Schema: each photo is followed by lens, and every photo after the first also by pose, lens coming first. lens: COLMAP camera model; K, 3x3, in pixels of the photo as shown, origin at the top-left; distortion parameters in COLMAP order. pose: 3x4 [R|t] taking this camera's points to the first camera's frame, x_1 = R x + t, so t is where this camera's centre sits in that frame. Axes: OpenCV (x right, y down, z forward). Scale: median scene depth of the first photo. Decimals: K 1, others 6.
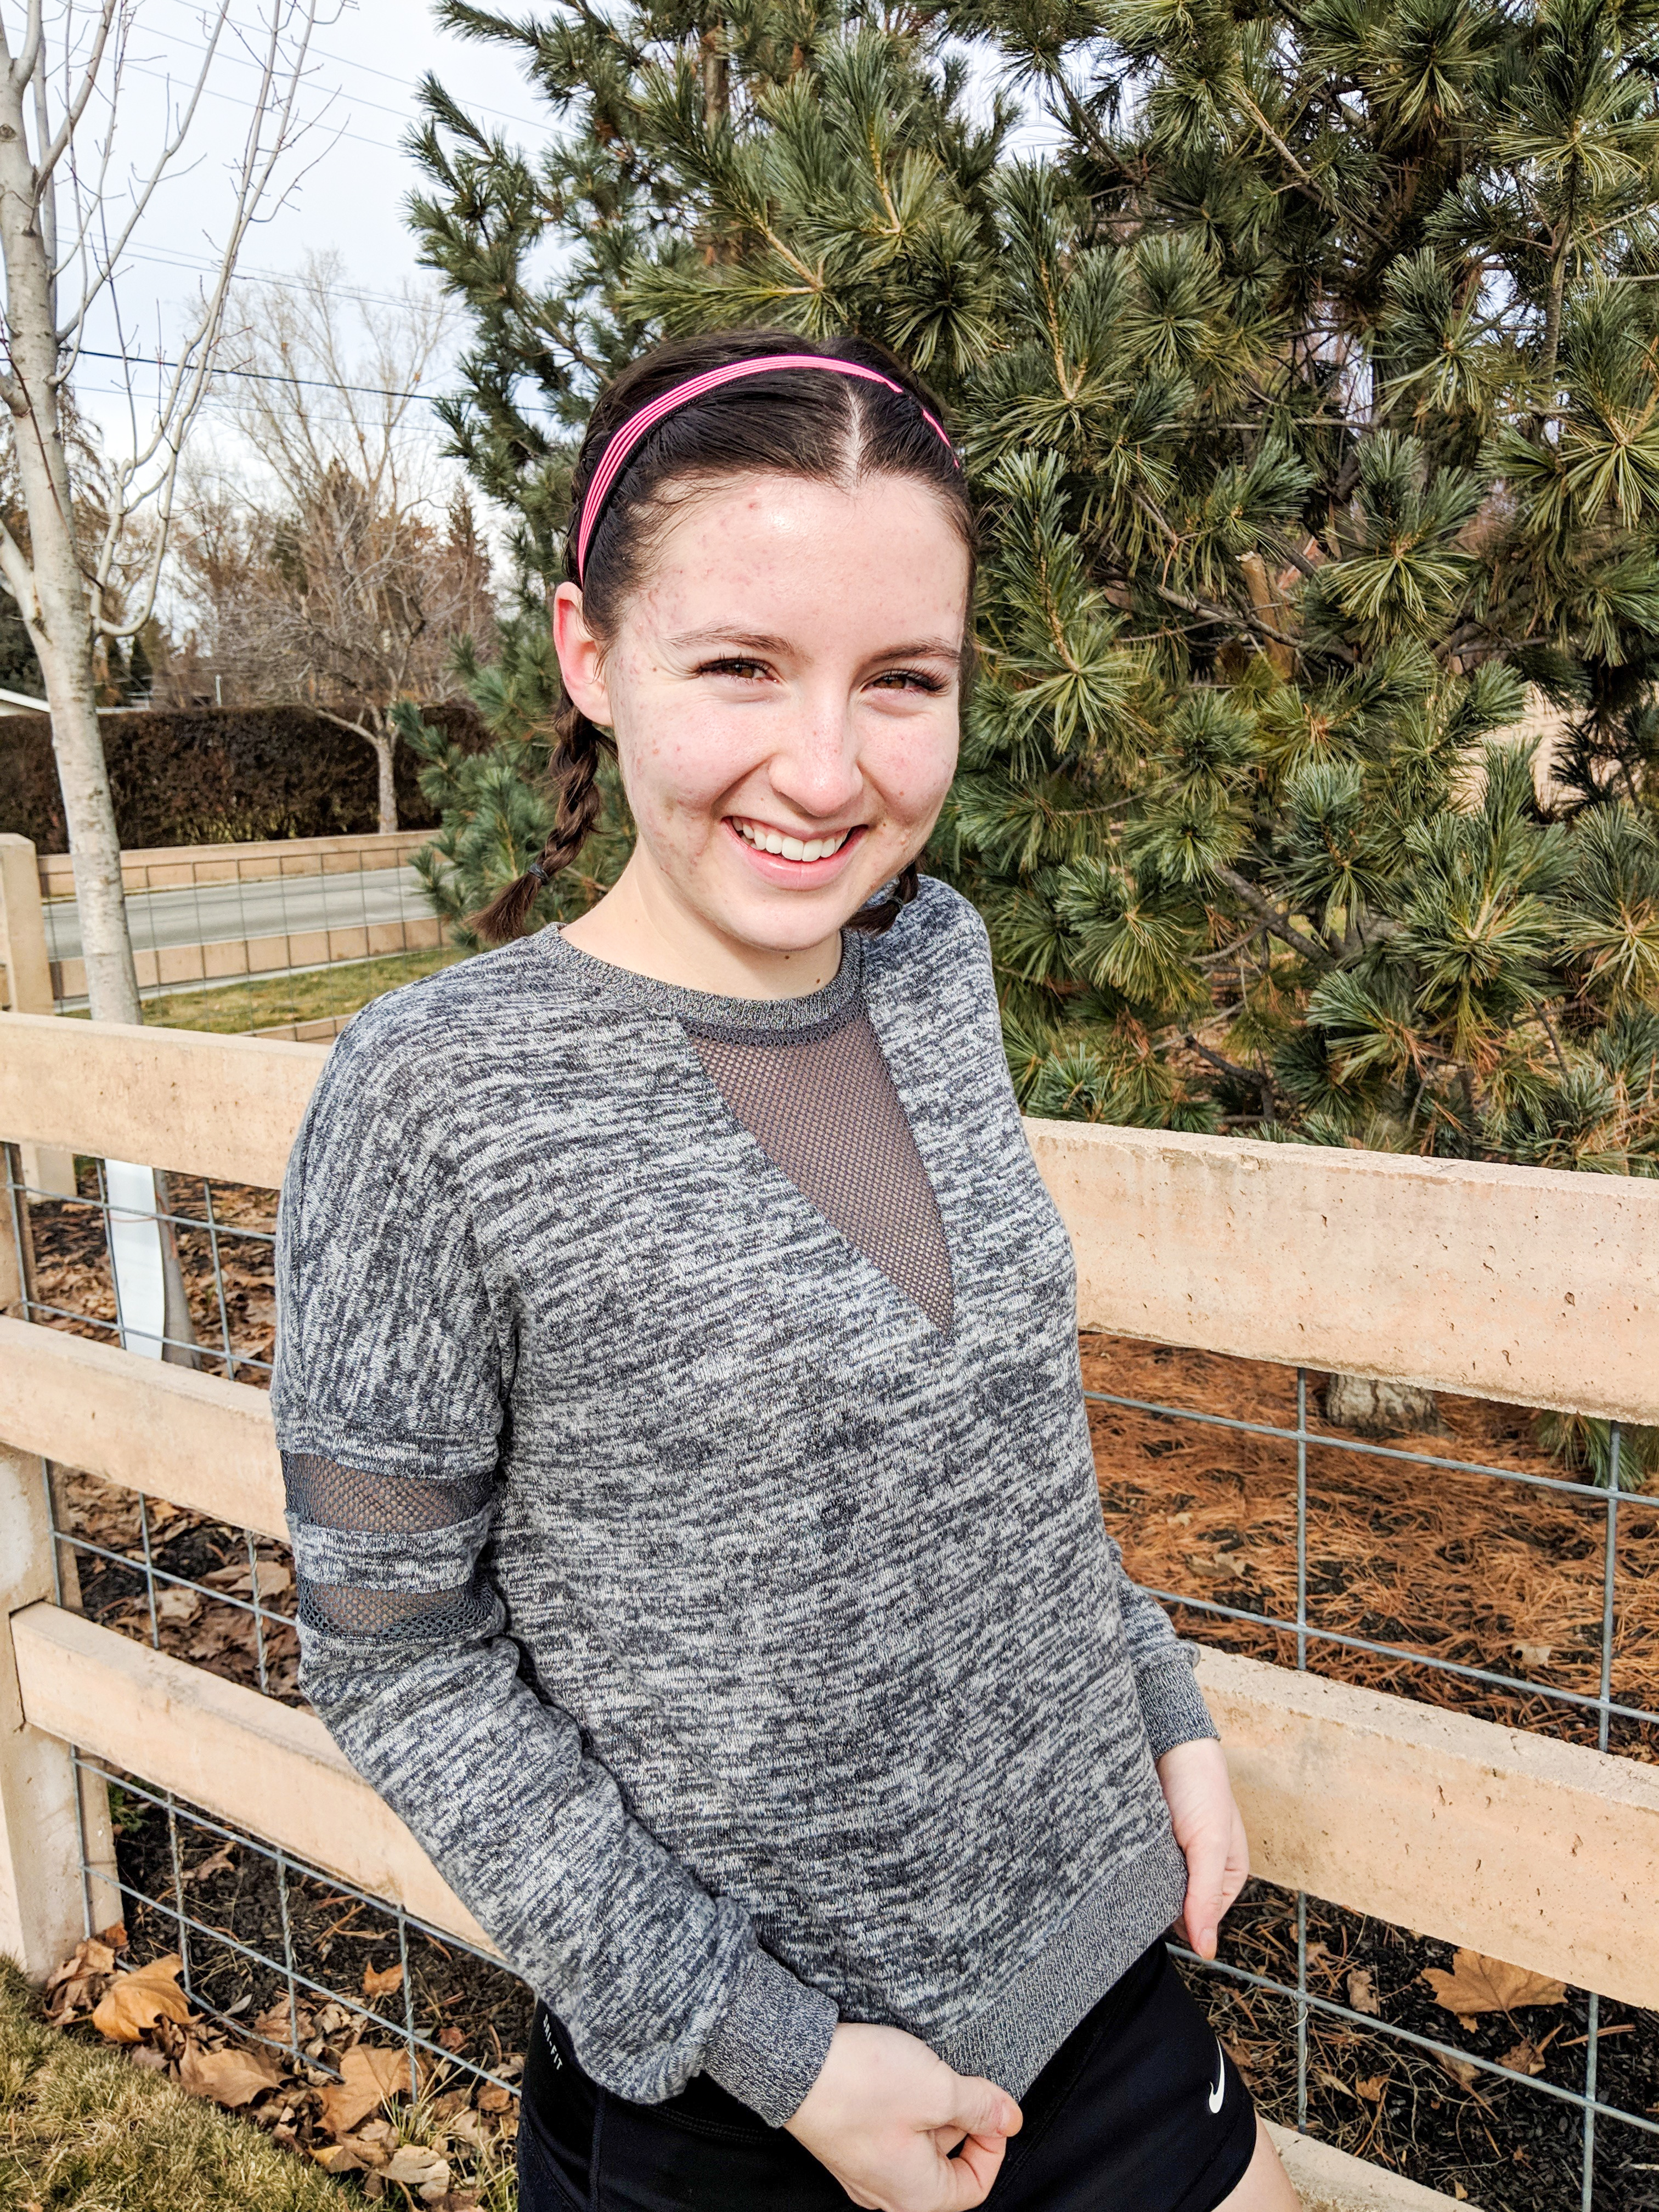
lens RADIAL K [[1872.4, 0, 813.0], [0, 1872.4, 1092.9], [0, 0, 1]] dist [-0.040254, 0.046041]
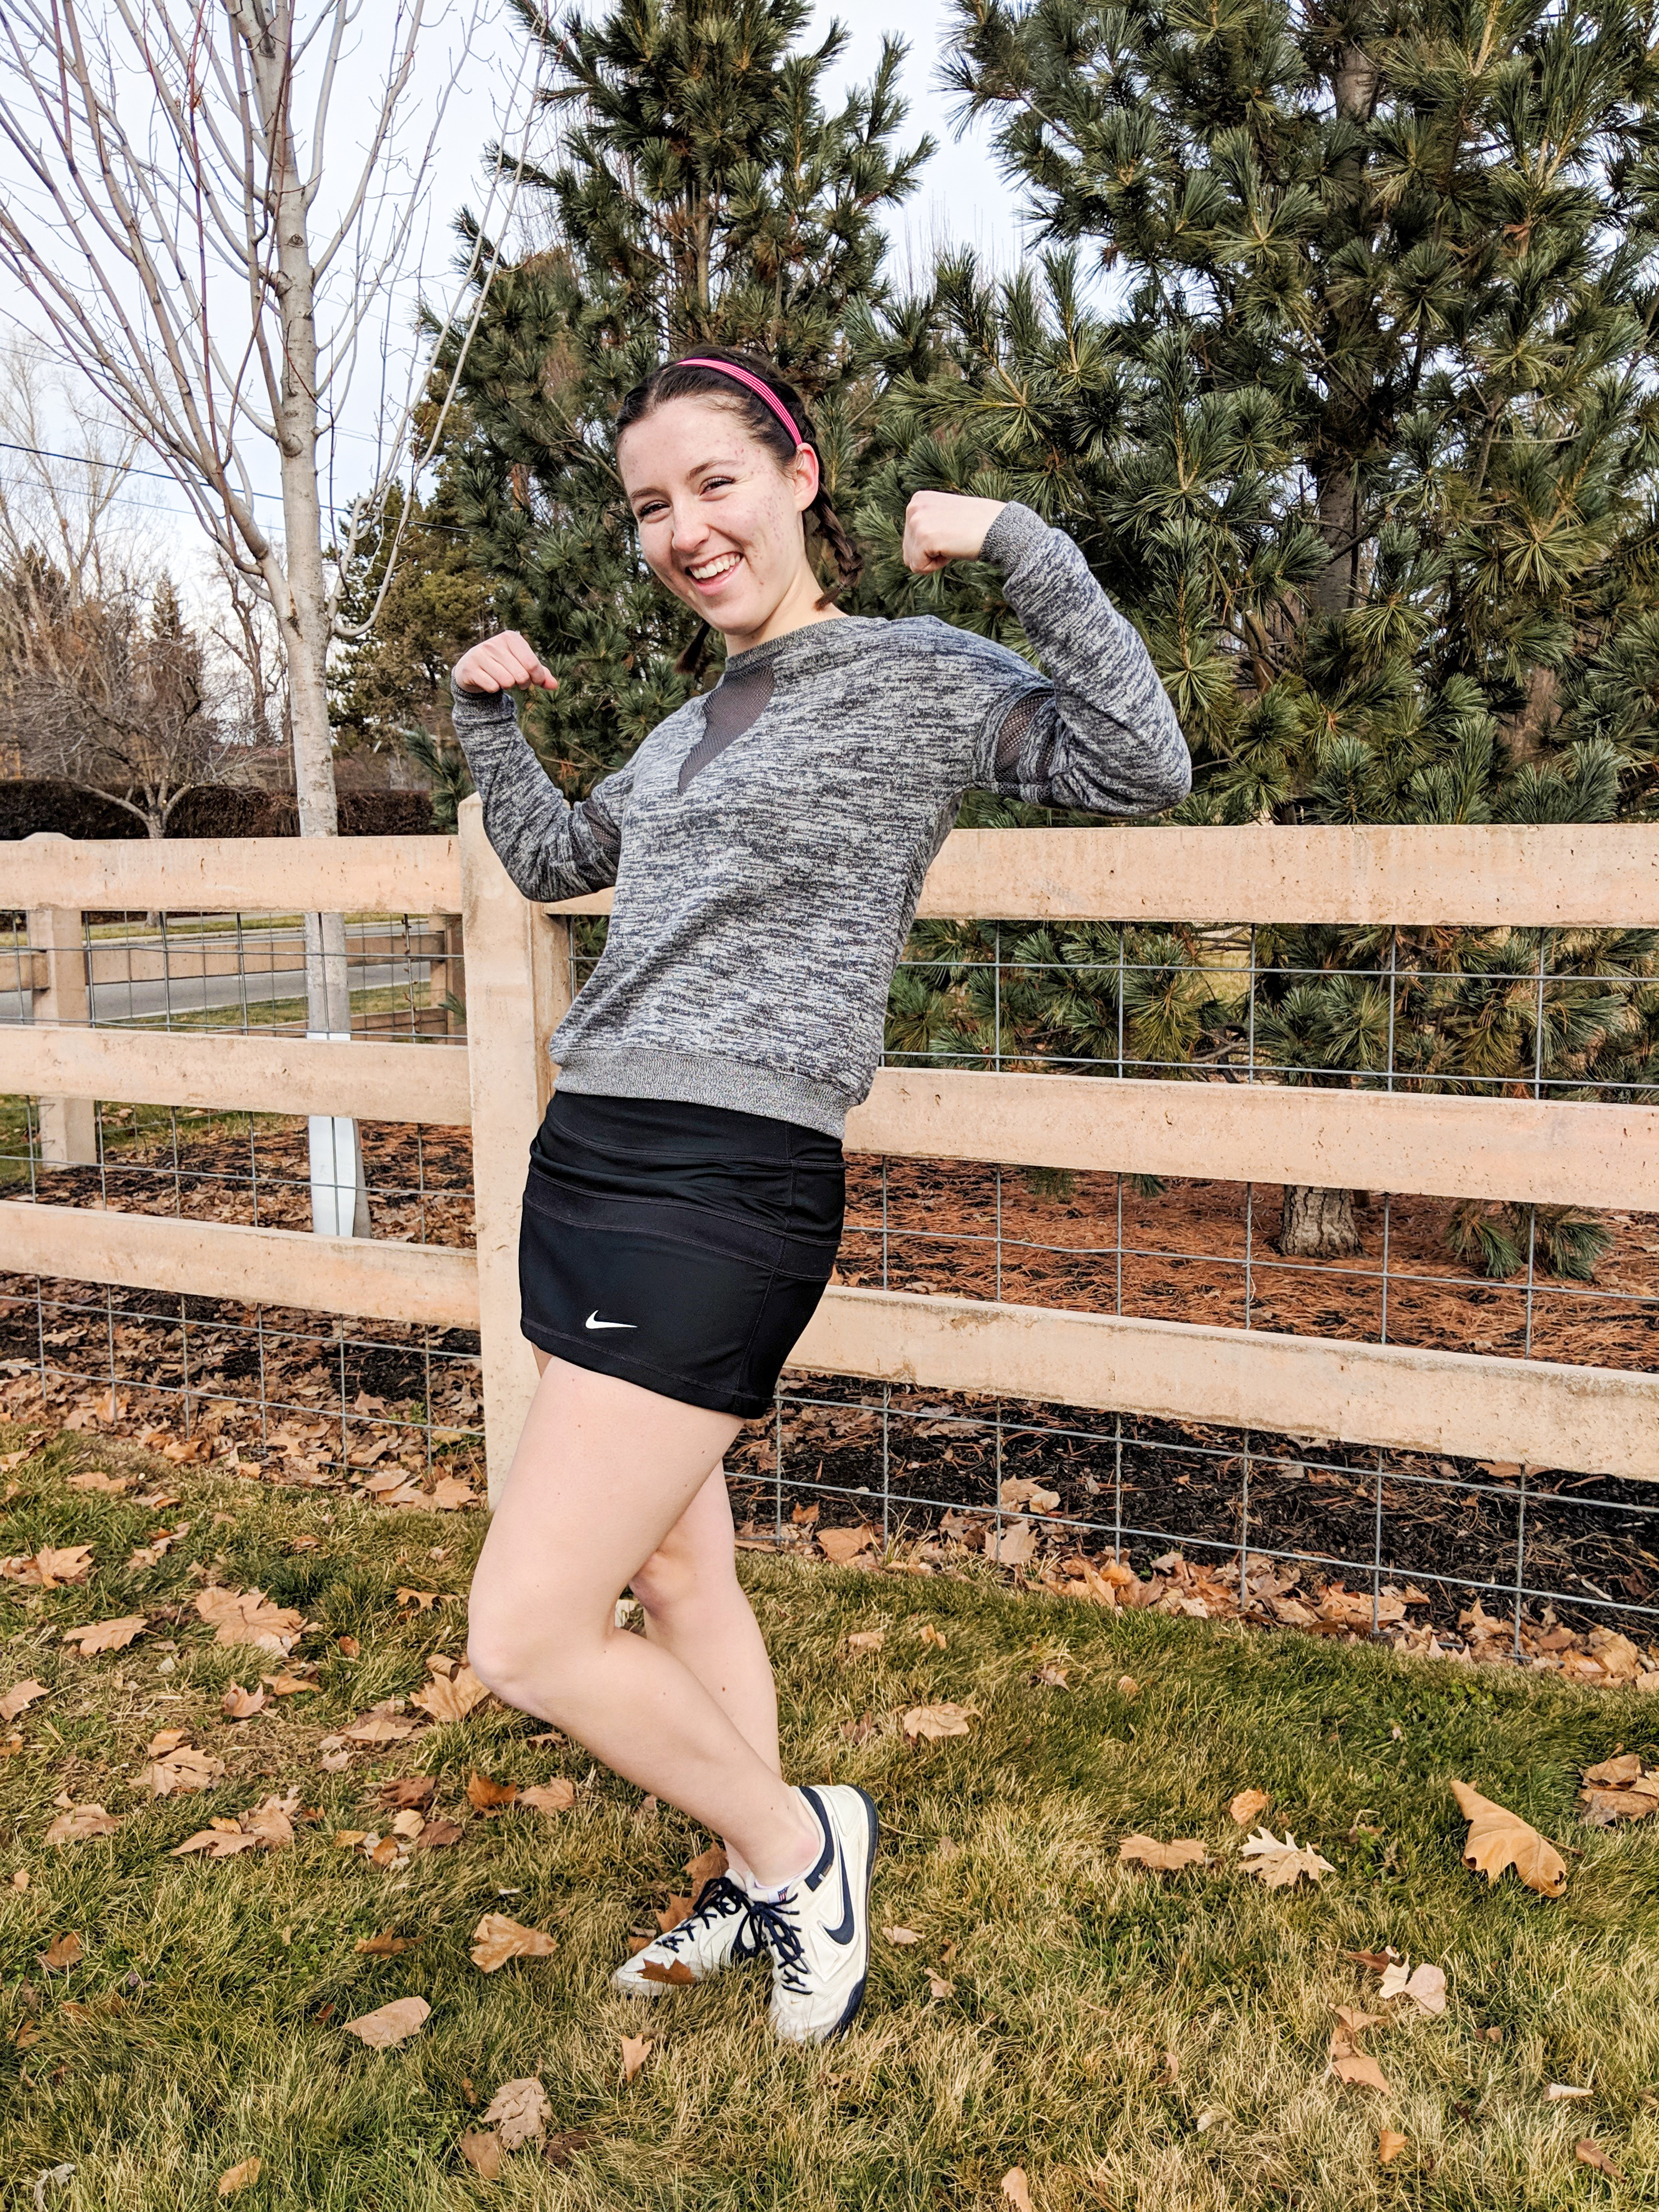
lens RADIAL K [[1872.4, 0, 839.4], [0, 1872.4, 1073.7], [0, 0, 1]] dist [-0.040254, 0.046041]
pose [[0.984973, 0.018872, 0.171677, -0.383089], [-0.006404, 0.997319, -0.072896, 0.205677], [-0.172592, 0.070701, 0.982453, -0.388093]]
